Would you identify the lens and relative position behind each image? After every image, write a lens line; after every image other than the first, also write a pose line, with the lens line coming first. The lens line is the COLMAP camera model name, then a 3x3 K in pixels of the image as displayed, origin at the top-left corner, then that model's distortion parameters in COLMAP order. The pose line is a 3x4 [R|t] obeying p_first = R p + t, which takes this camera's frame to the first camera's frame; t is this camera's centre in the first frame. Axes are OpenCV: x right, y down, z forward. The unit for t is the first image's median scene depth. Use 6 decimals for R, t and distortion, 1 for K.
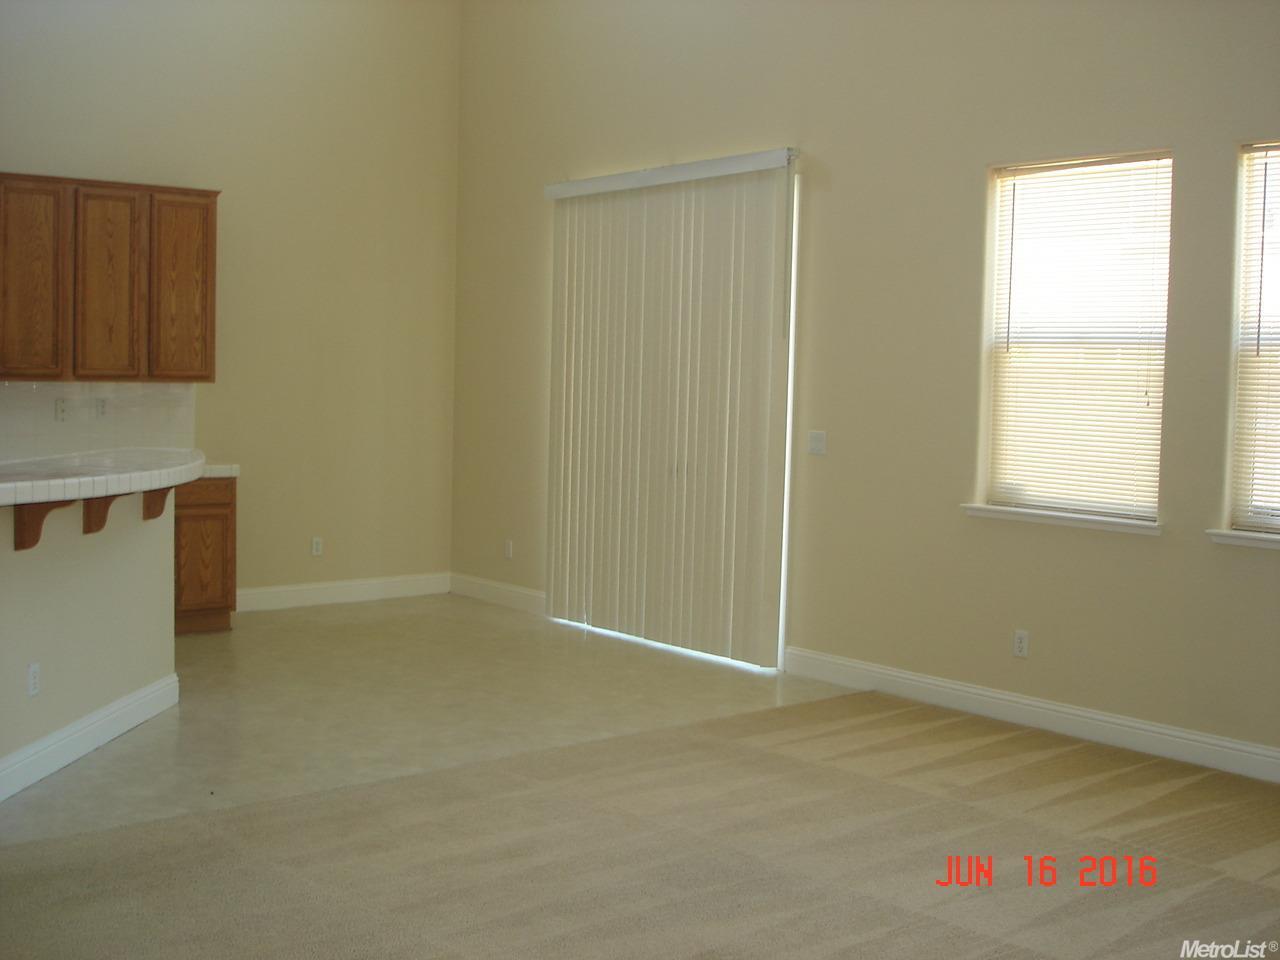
lens RADIAL K [[1451.2, 0, 641.8], [0, 1451.2, 479.5], [0, 0, 1]] dist [-0.103930, 0.000000]
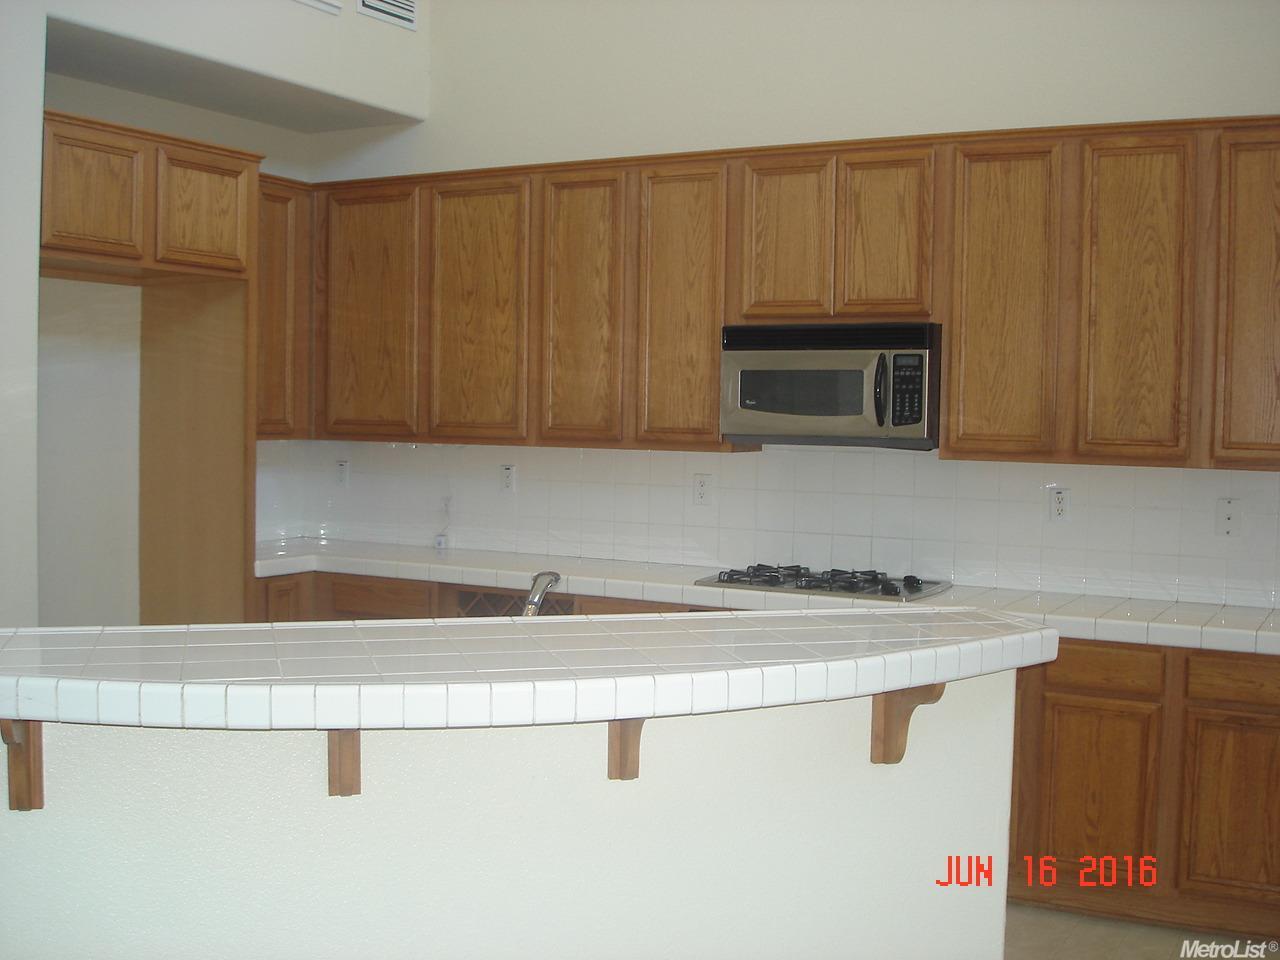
lens RADIAL K [[1451.2, 0, 647.8], [0, 1451.2, 486.8], [0, 0, 1]] dist [-0.103930, 0.000000]
pose [[0.369962, 0.035759, -0.928359, 0.055526], [-0.076898, 0.997009, 0.007758, -0.047916], [0.925859, 0.068518, 0.371605, 0.569323]]
